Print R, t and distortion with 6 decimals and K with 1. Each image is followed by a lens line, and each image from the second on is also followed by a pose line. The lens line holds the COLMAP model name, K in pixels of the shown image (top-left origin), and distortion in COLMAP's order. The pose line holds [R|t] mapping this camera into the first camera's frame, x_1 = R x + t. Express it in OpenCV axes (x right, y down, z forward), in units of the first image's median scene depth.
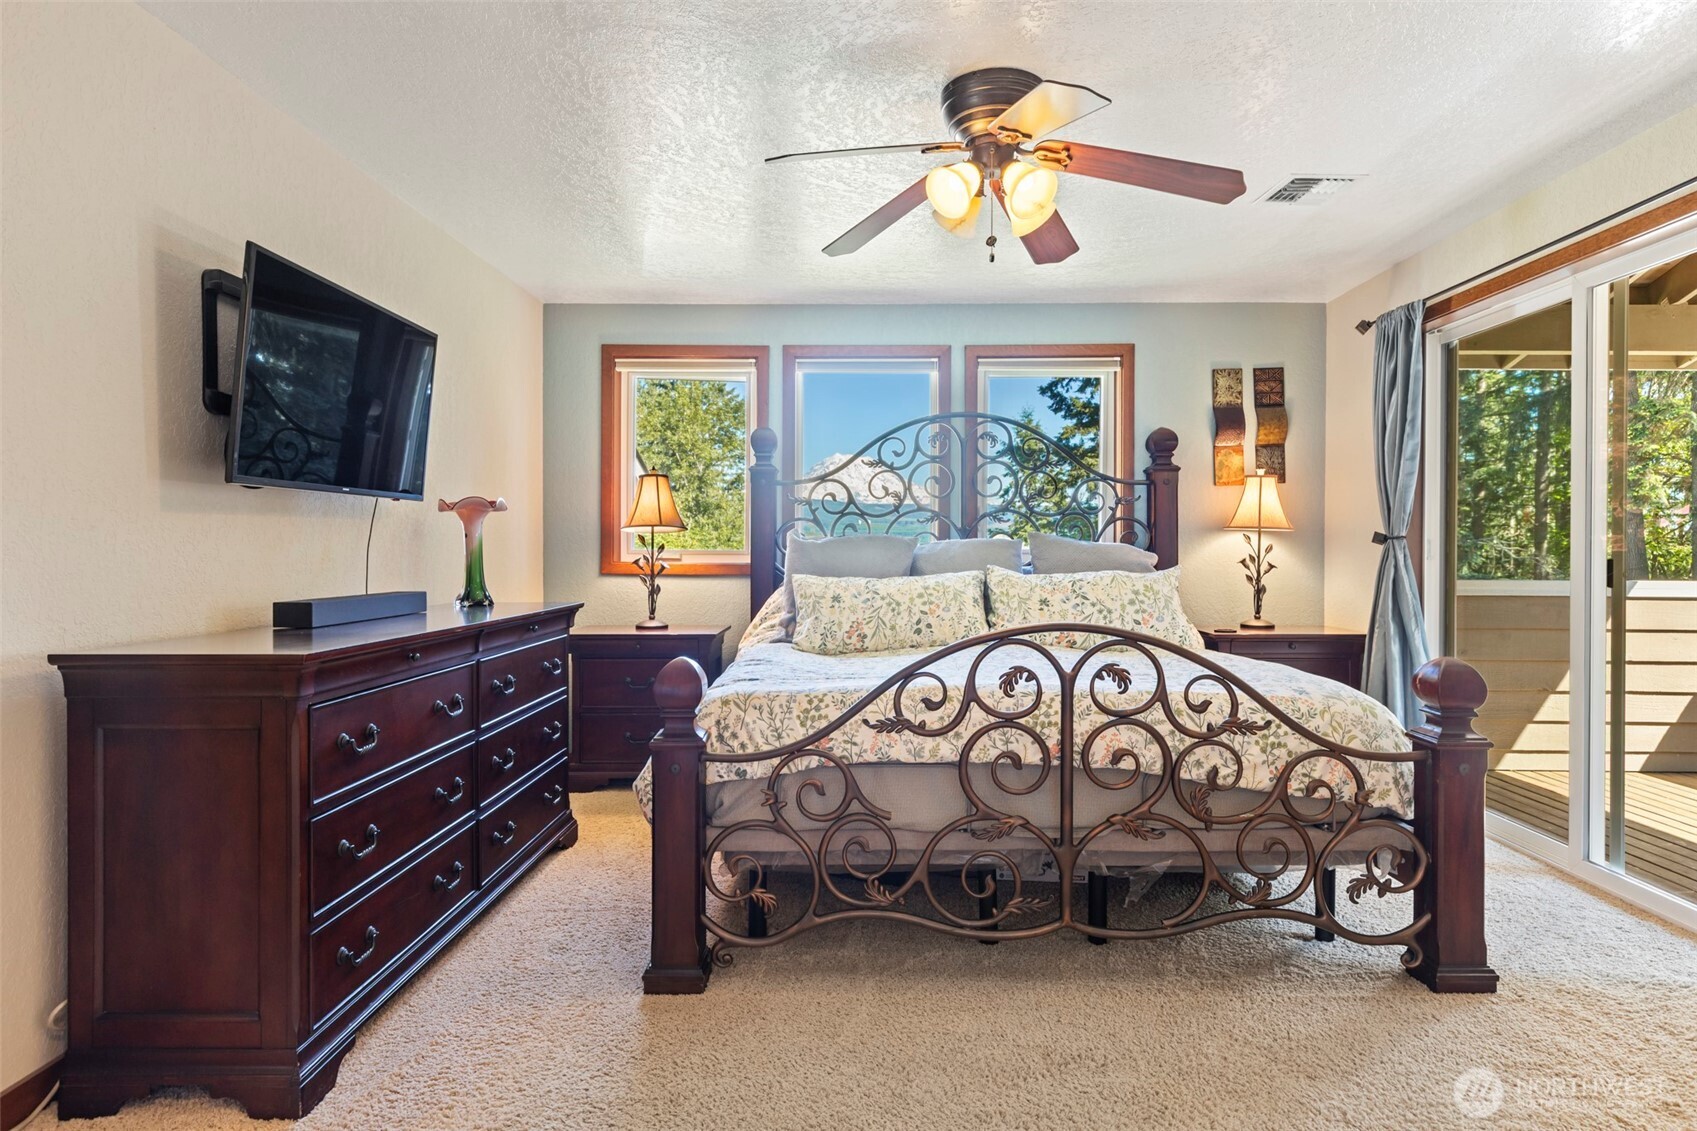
lens RADIAL K [[907.7, 0, 857.7], [0, 907.7, 554.7], [0, 0, 1]] dist [-0.000607, -0.000138]
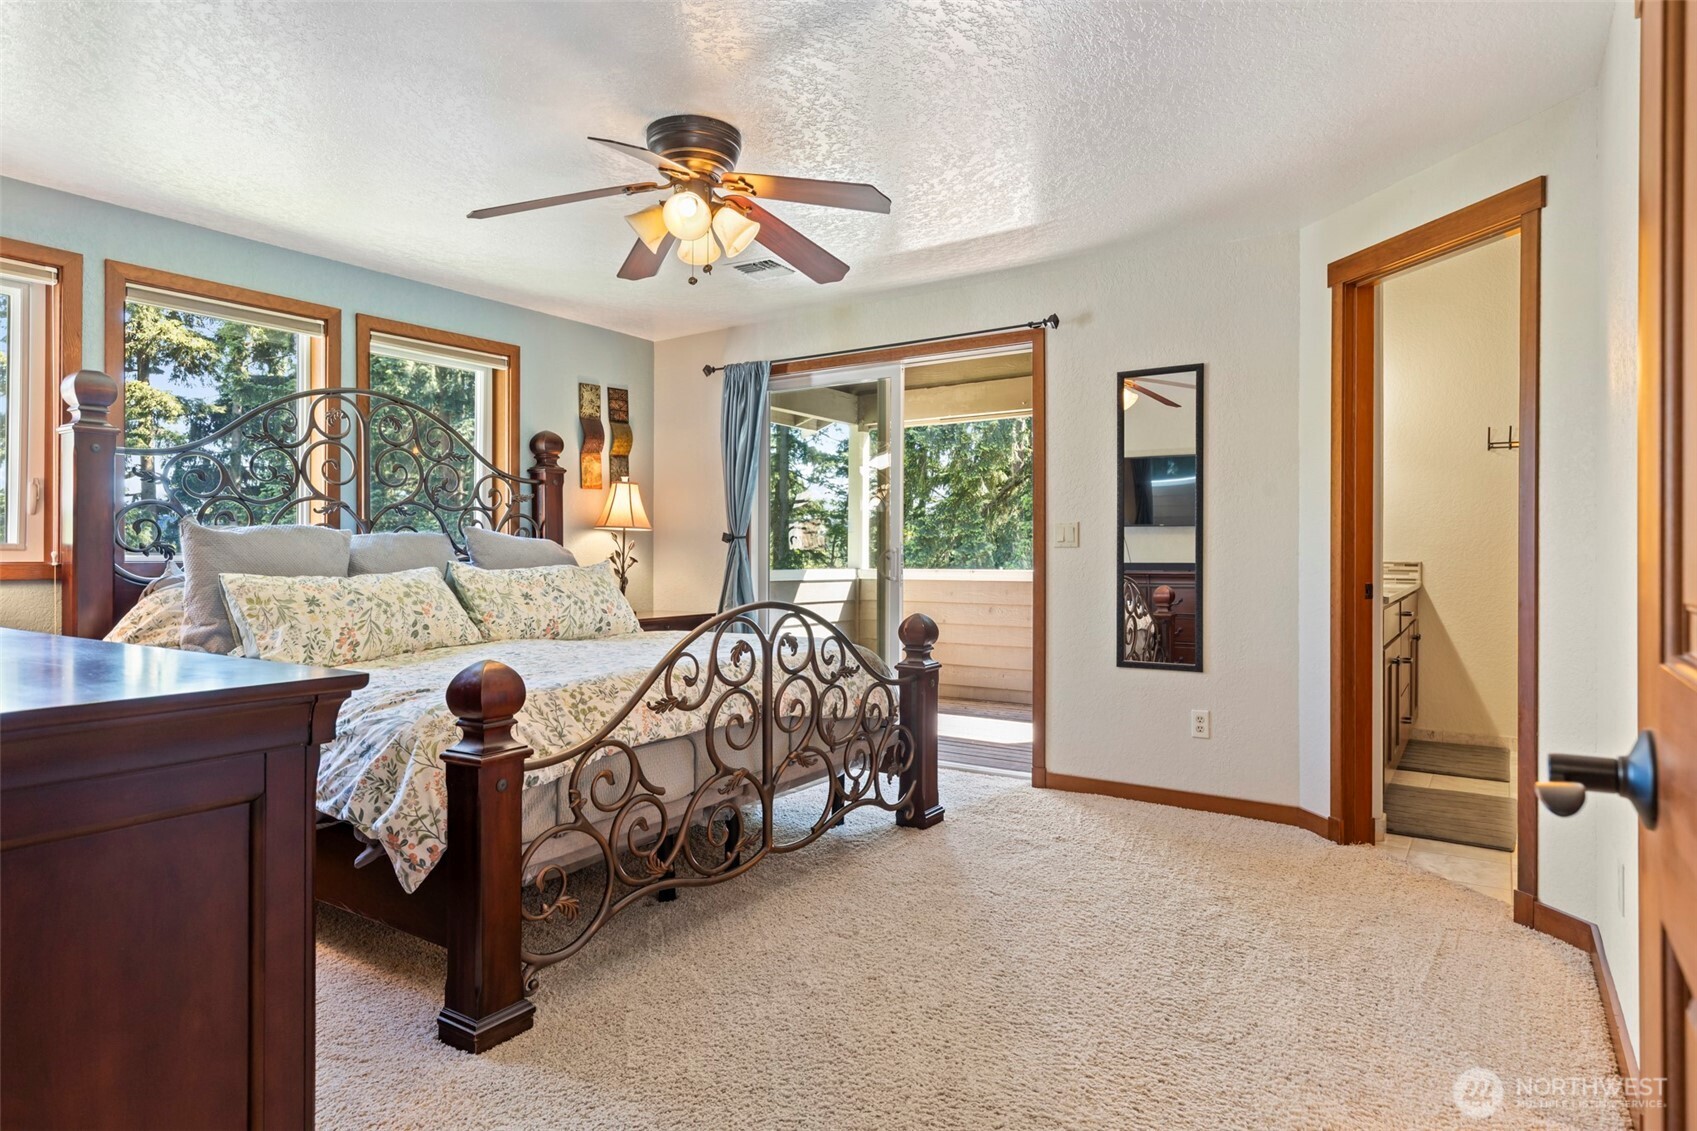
lens RADIAL K [[907.7, 0, 857.7], [0, 907.7, 554.7], [0, 0, 1]] dist [-0.000607, -0.000138]
pose [[0.570994, -0.002393, 0.820951, -0.689534], [0.004754, 0.999989, -0.000391, 0.013708], [-0.820941, 0.004127, 0.570999, 0.204327]]
